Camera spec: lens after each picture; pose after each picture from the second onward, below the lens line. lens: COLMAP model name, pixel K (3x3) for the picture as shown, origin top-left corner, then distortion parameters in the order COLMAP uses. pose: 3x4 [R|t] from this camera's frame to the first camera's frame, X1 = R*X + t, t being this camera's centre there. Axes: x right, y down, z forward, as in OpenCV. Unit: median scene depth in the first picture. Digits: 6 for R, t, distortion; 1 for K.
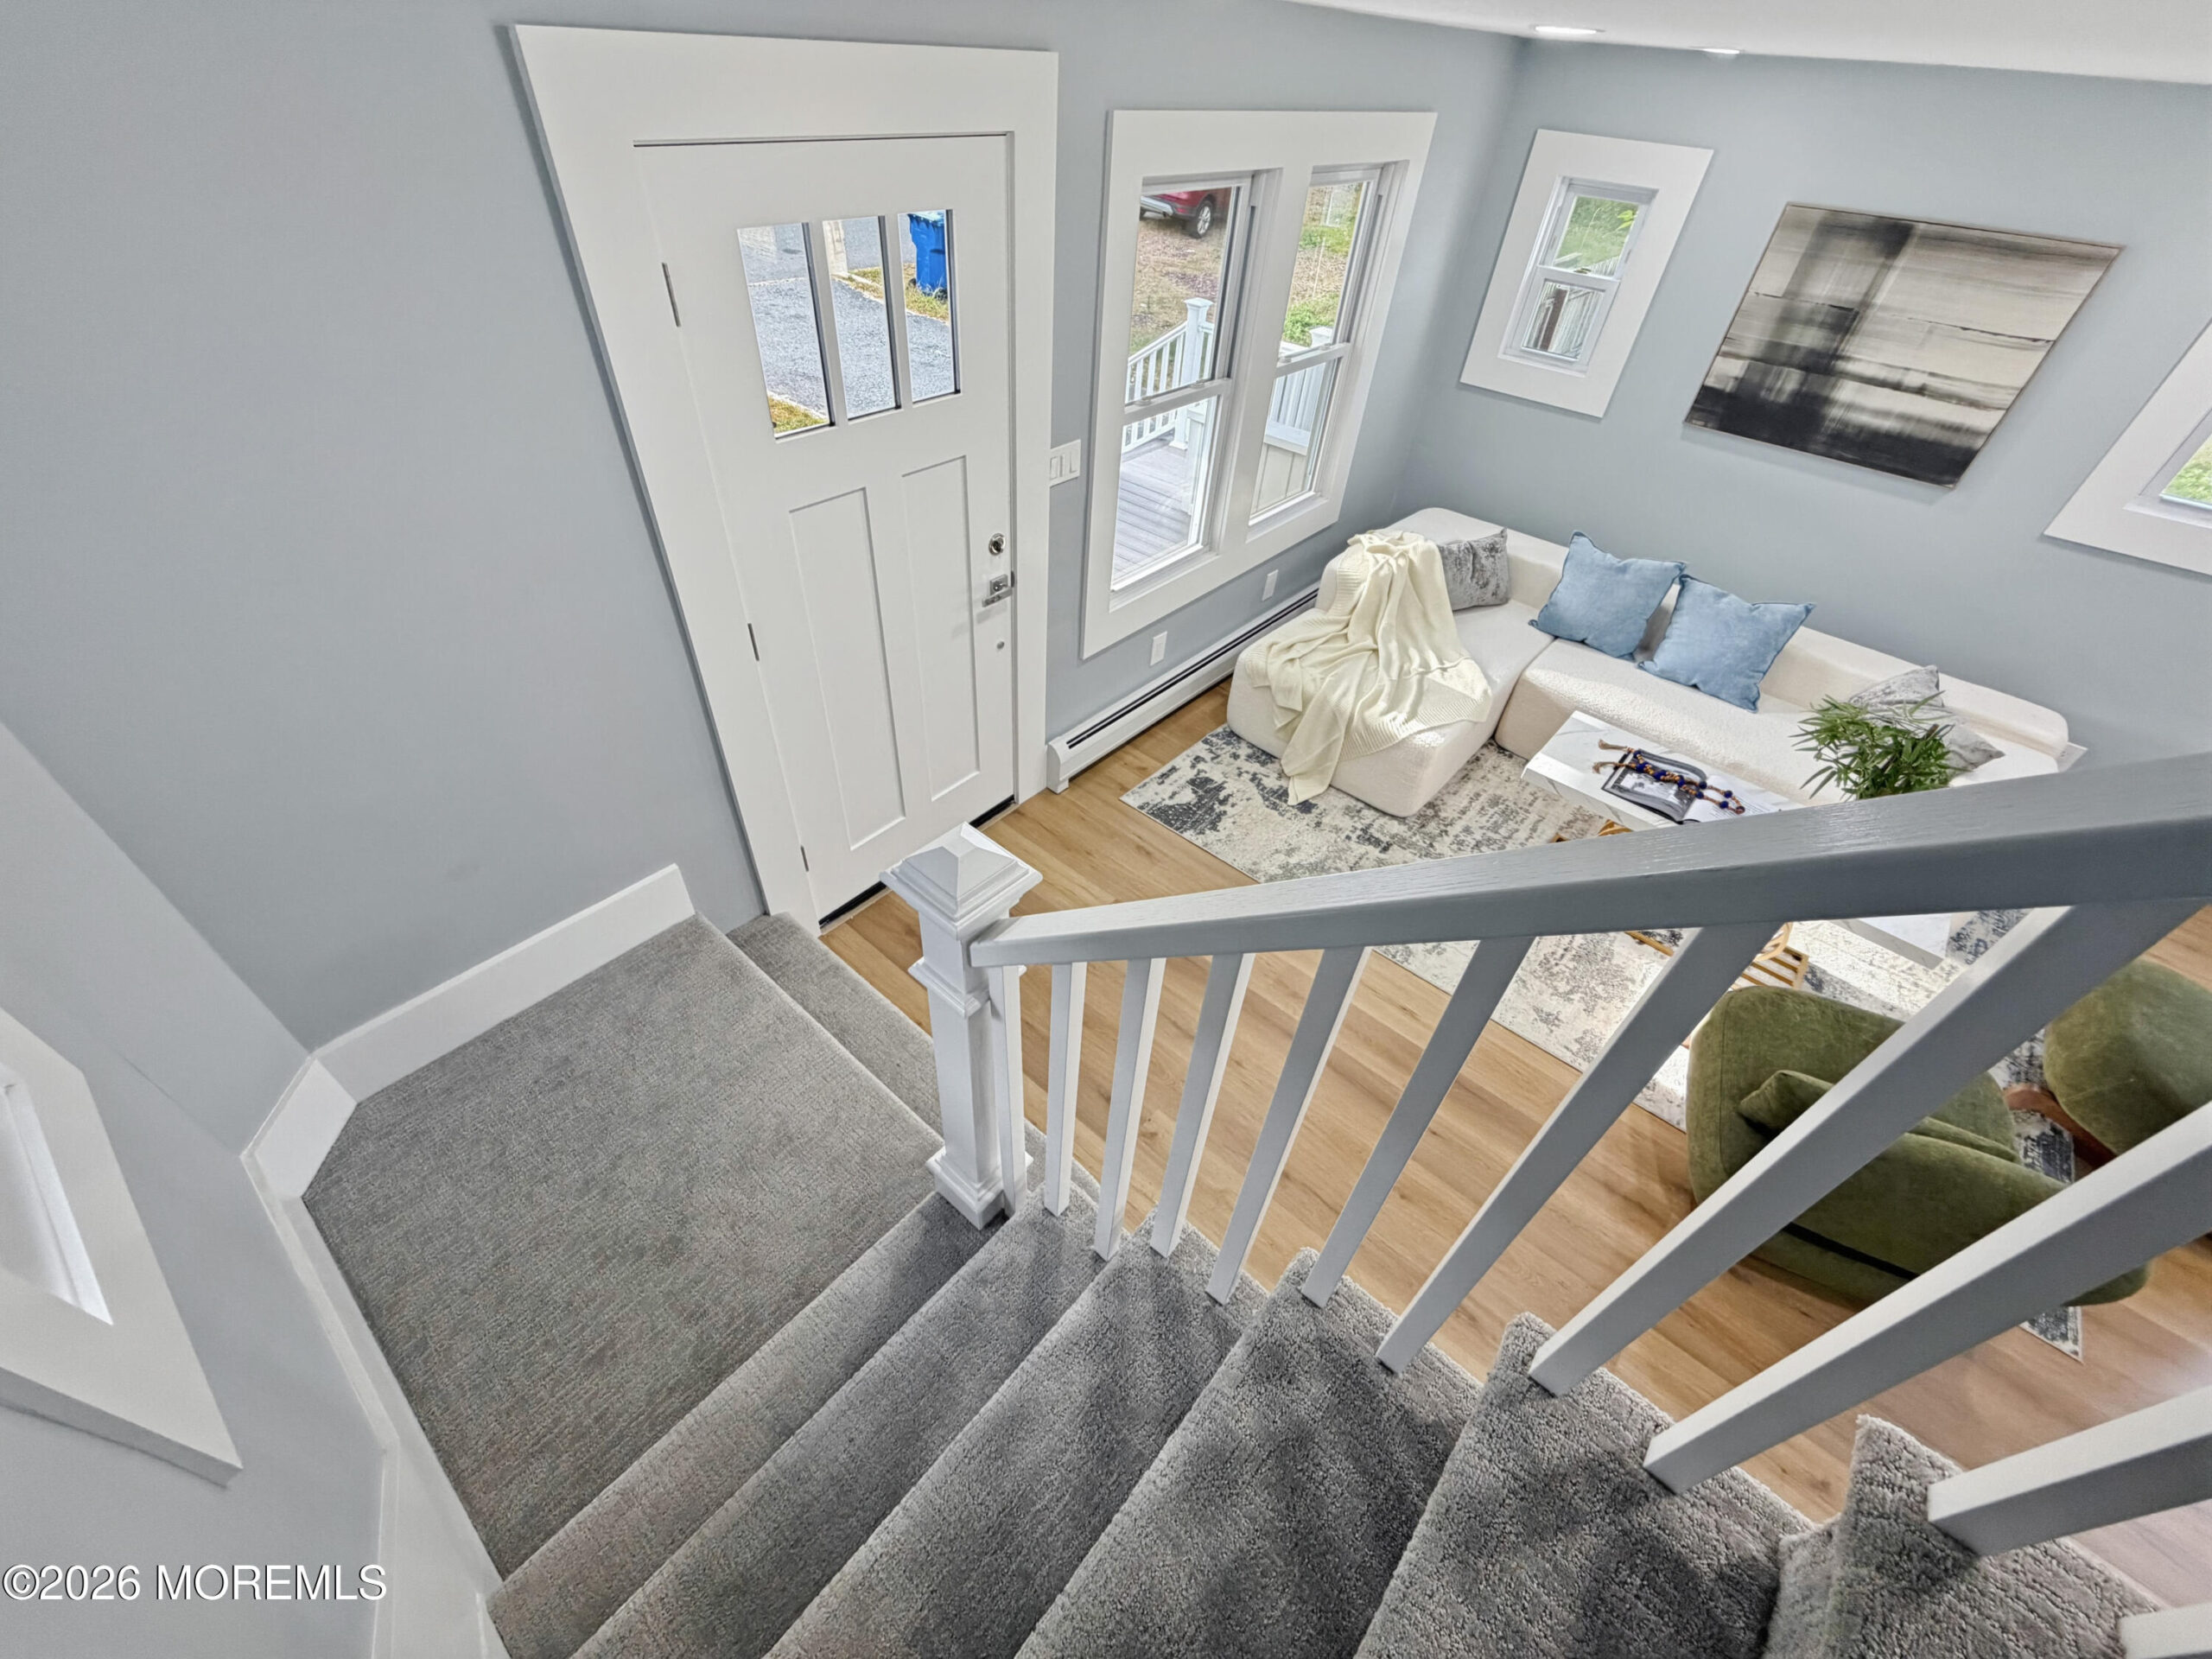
lens RADIAL K [[898.0, 0, 1099.3], [0, 898.0, 839.1], [0, 0, 1]] dist [0.001555, -0.000527]
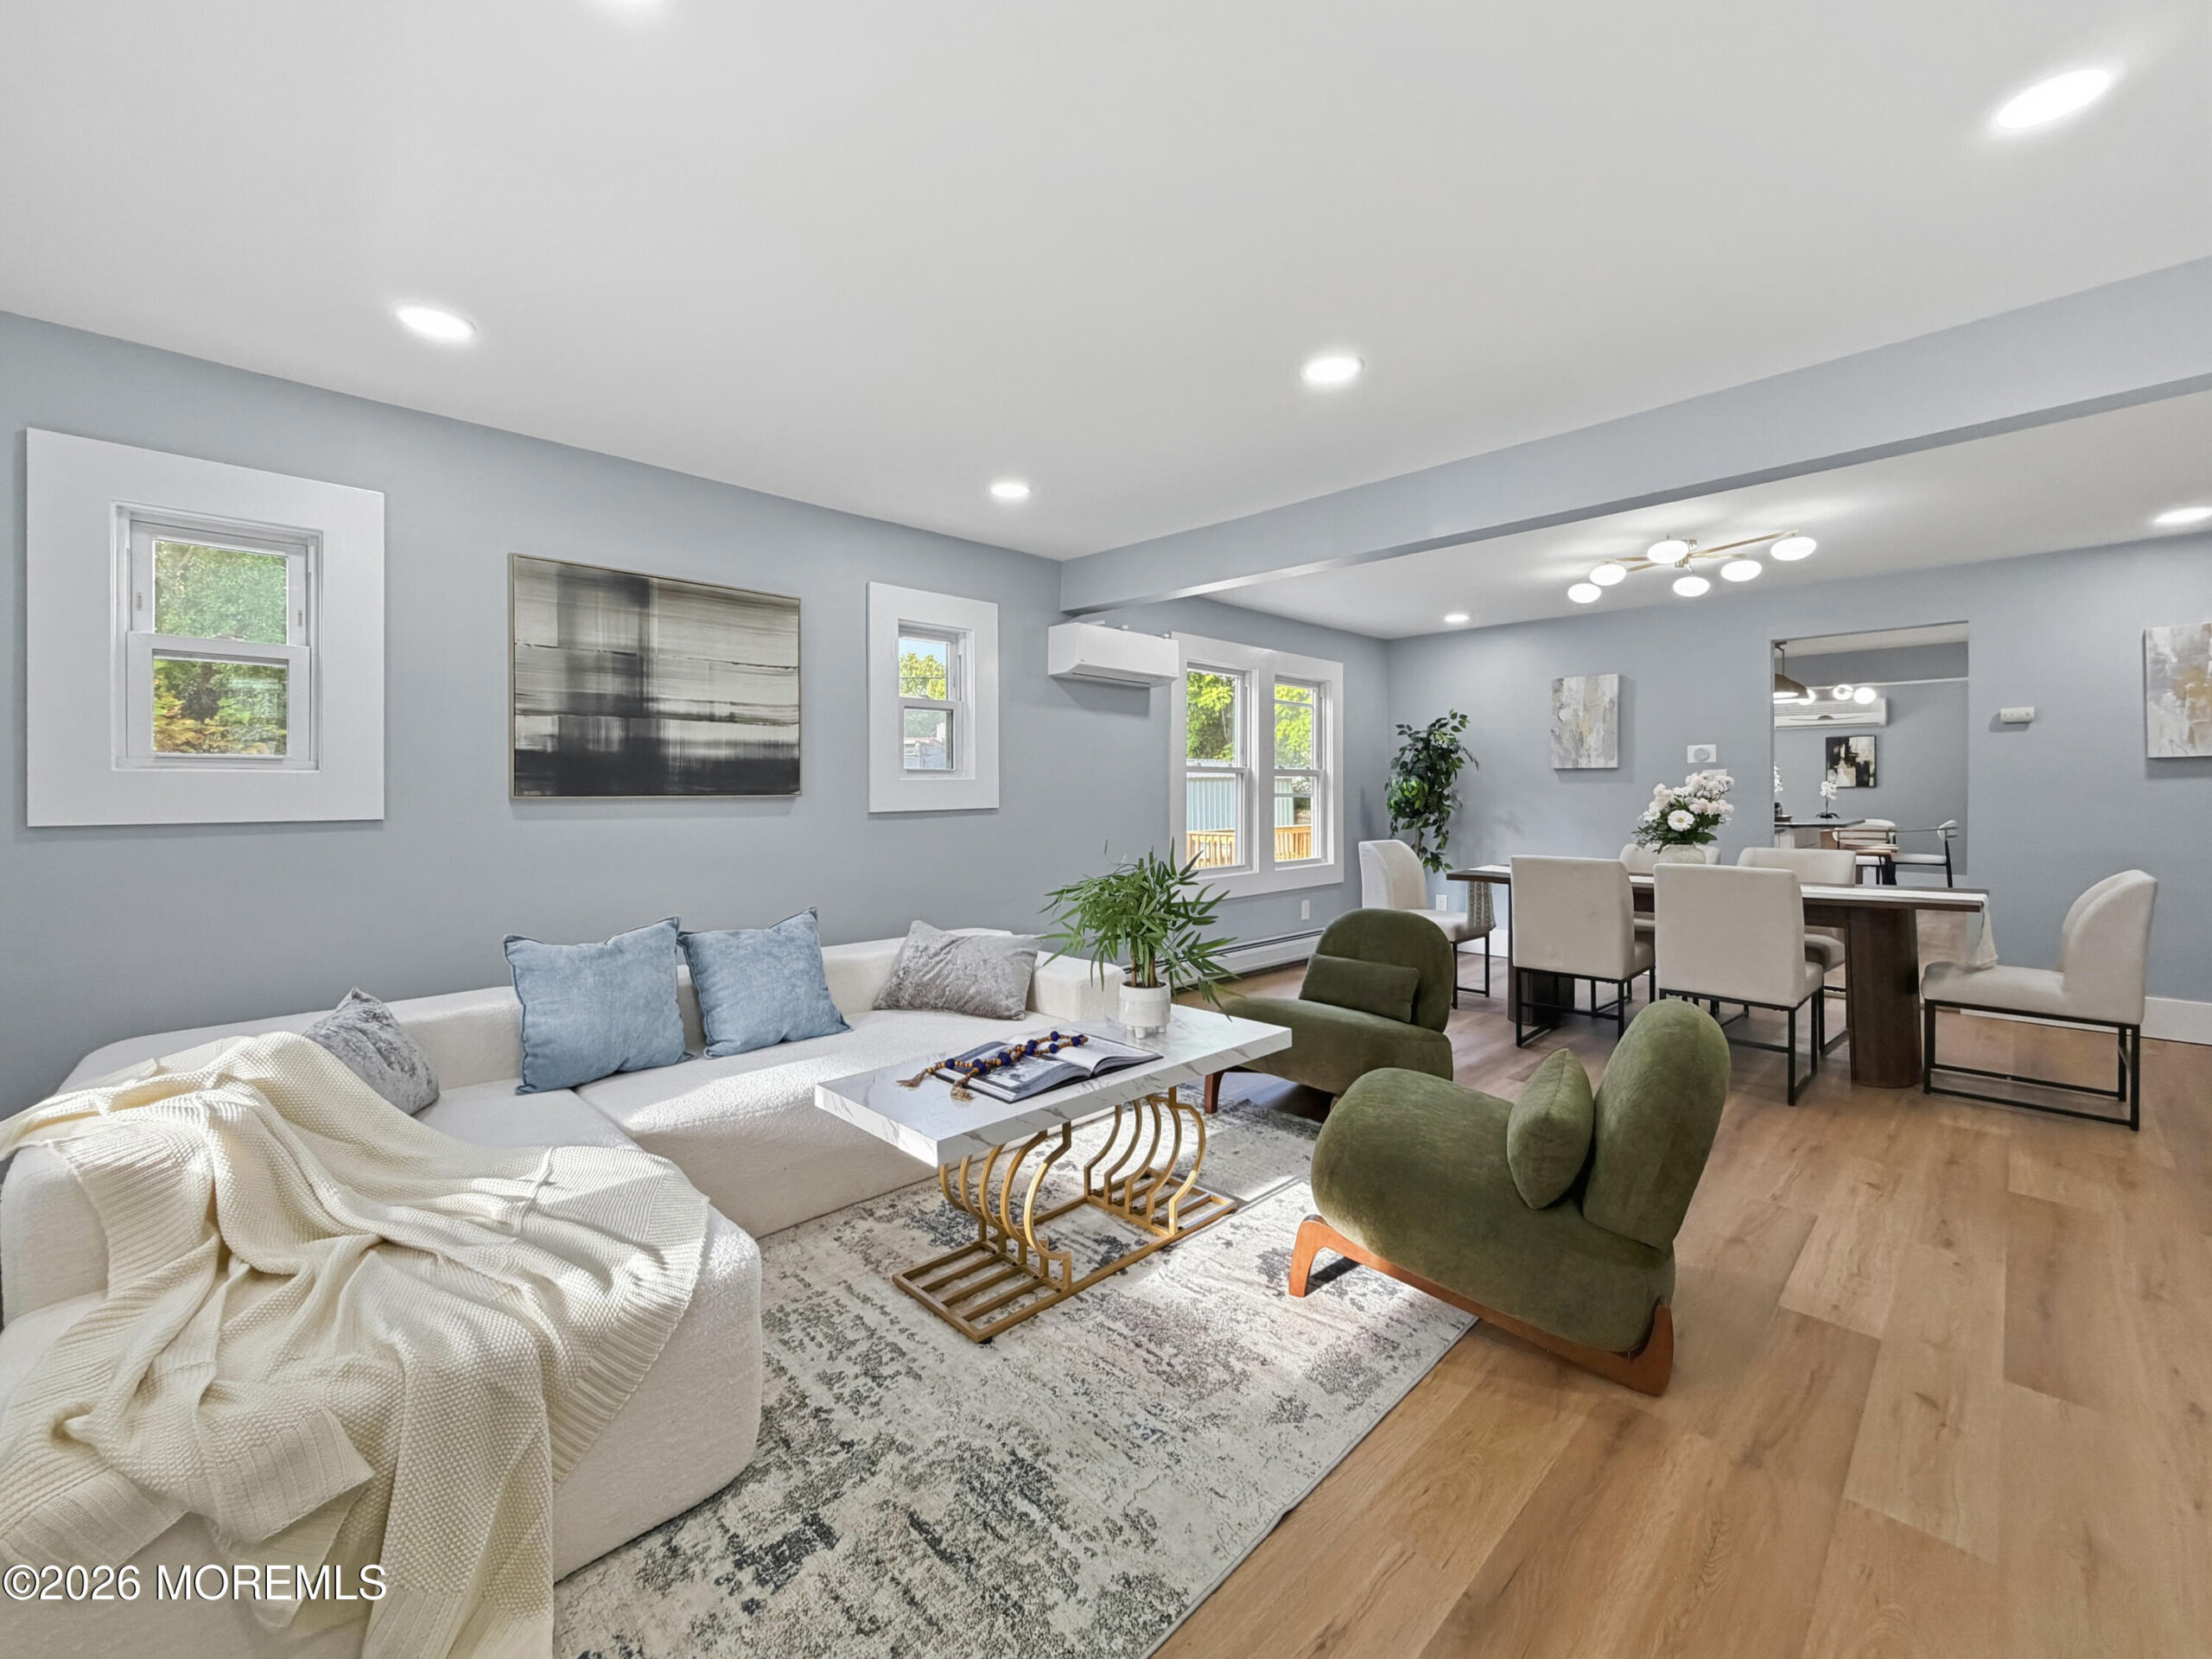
lens RADIAL K [[898.0, 0, 1100.3], [0, 898.0, 793.5], [0, 0, 1]] dist [0.001555, -0.000527]
pose [[0.079707, -0.064643, 0.994720, -0.055824], [0.678492, 0.734578, -0.006630, -0.146904], [-0.730270, 0.675439, 0.102410, 0.633332]]
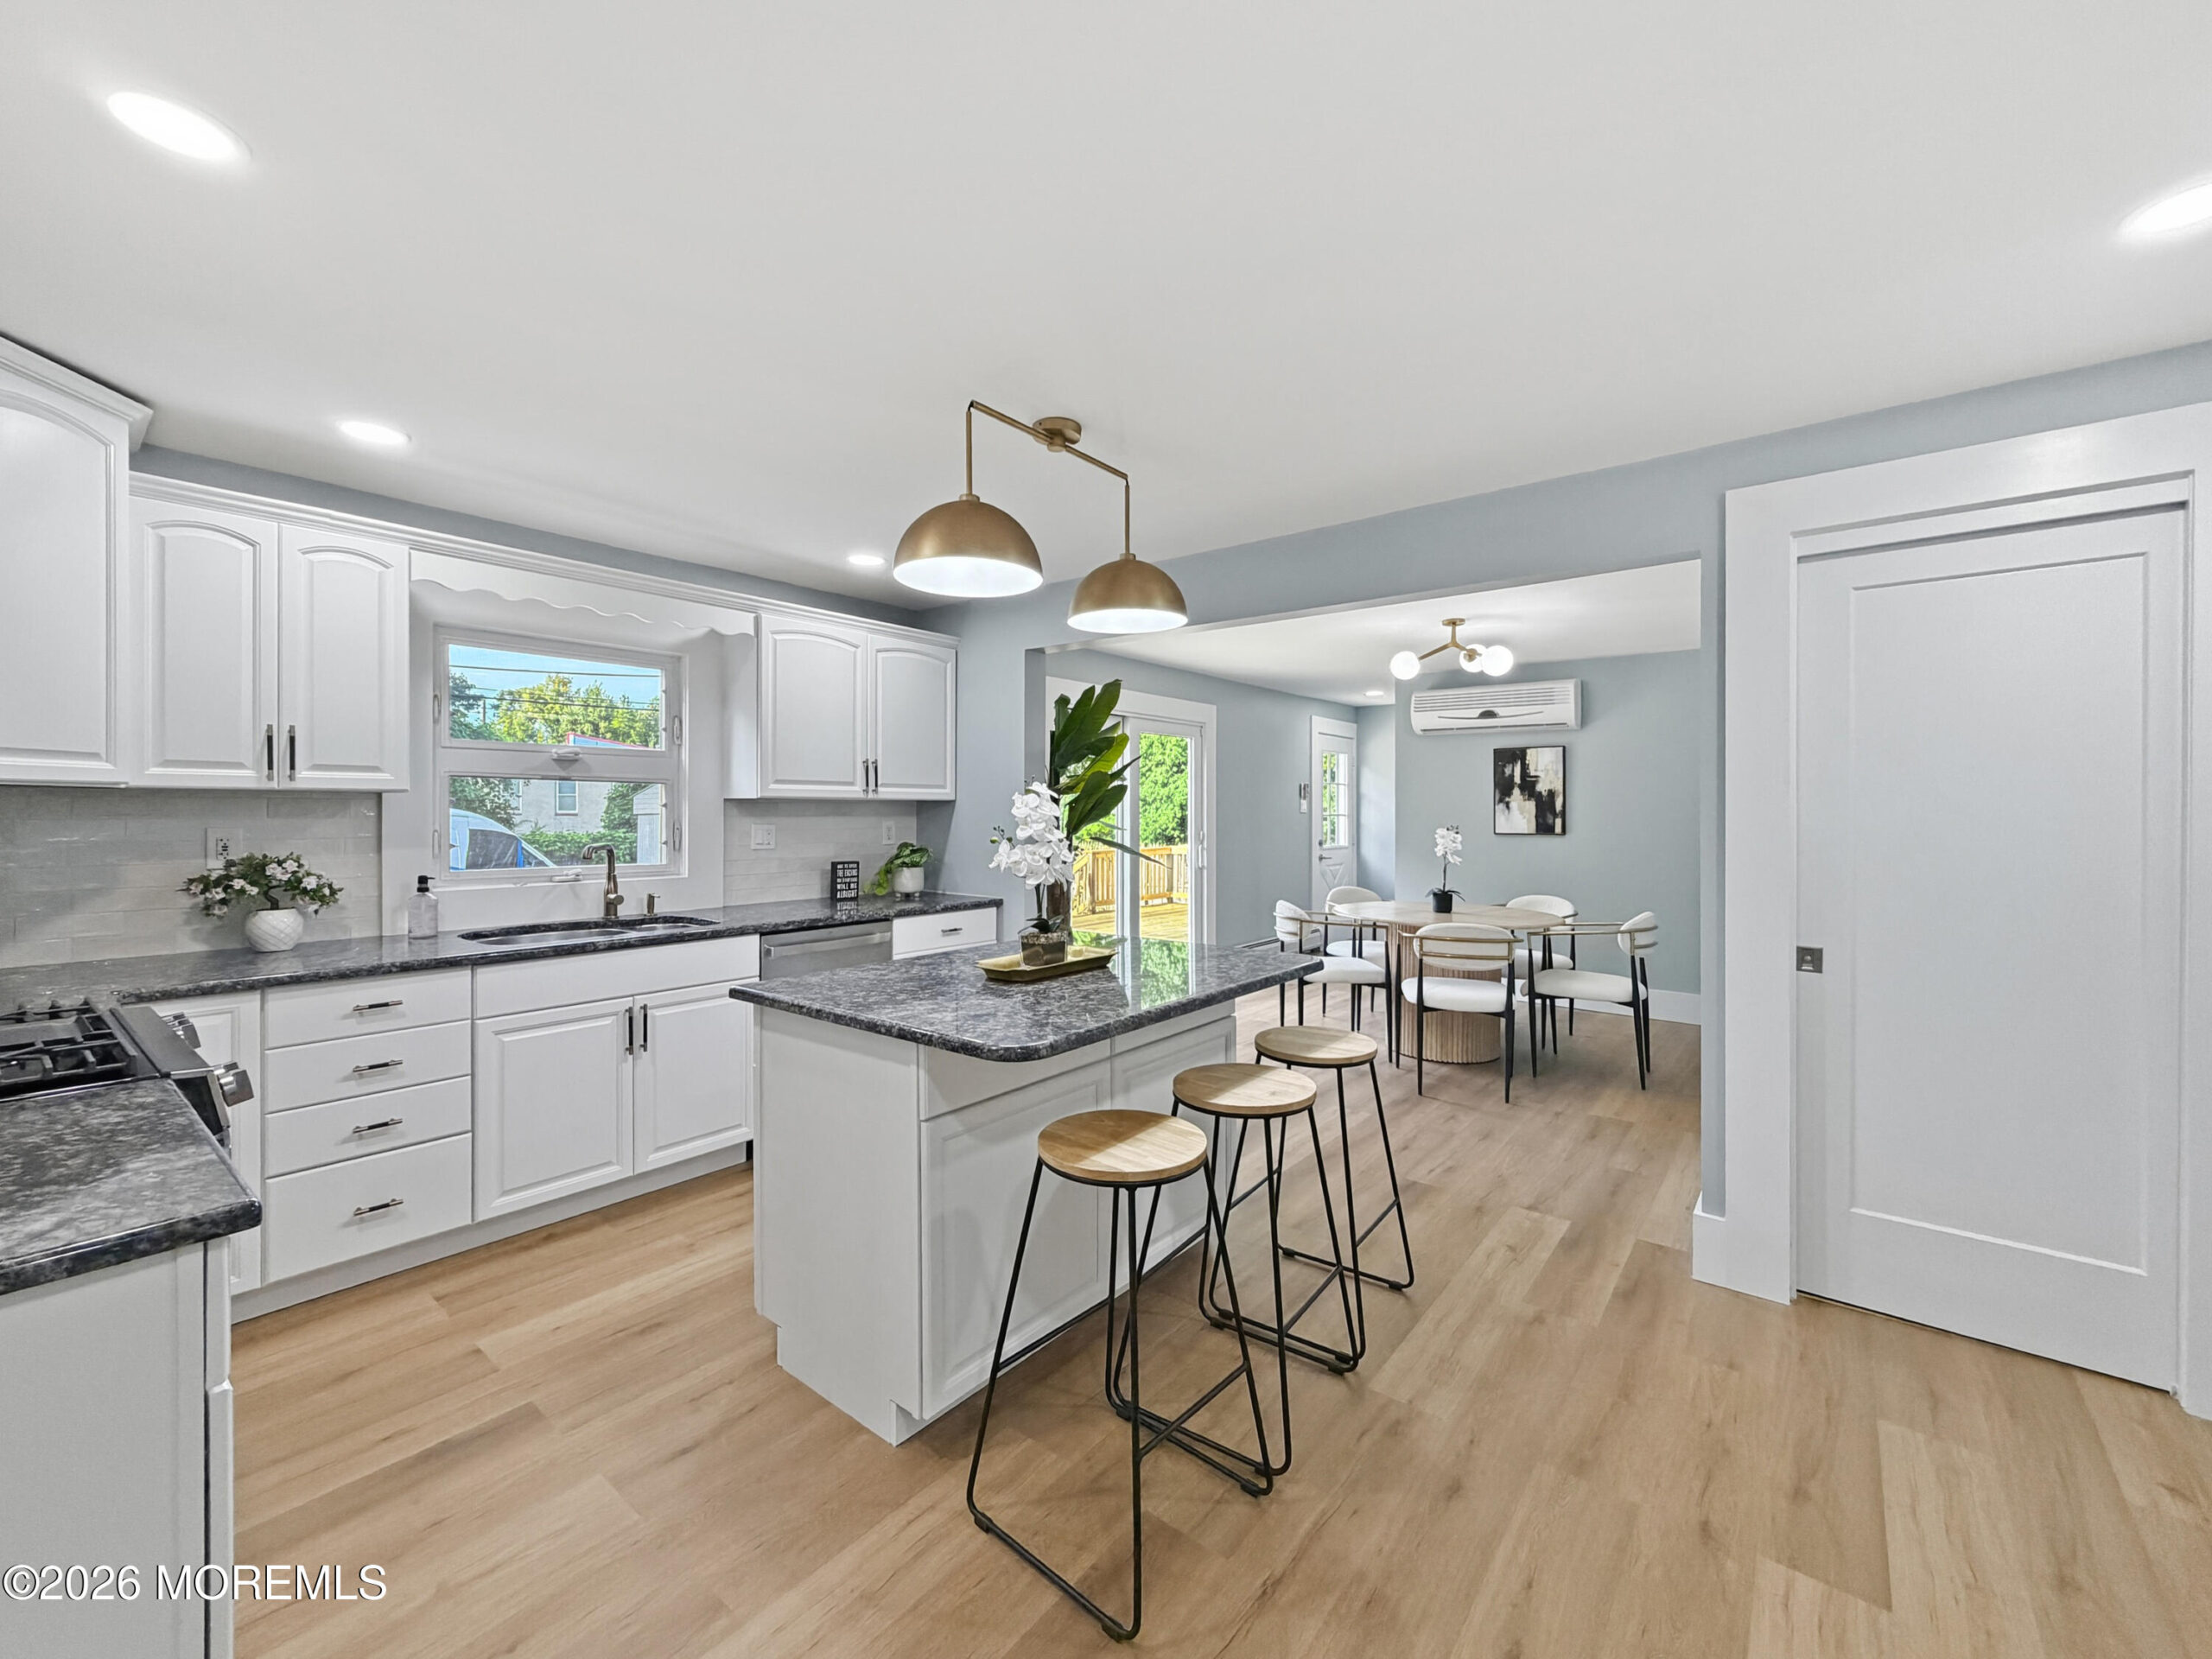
lens RADIAL K [[898.0, 0, 1102.2], [0, 898.0, 807.7], [0, 0, 1]] dist [0.001555, -0.000527]
pose [[-0.028191, -0.060828, 0.997750, 1.418454], [0.667190, 0.742125, 0.064095, 0.818785], [-0.744354, 0.667496, 0.019663, -0.359749]]
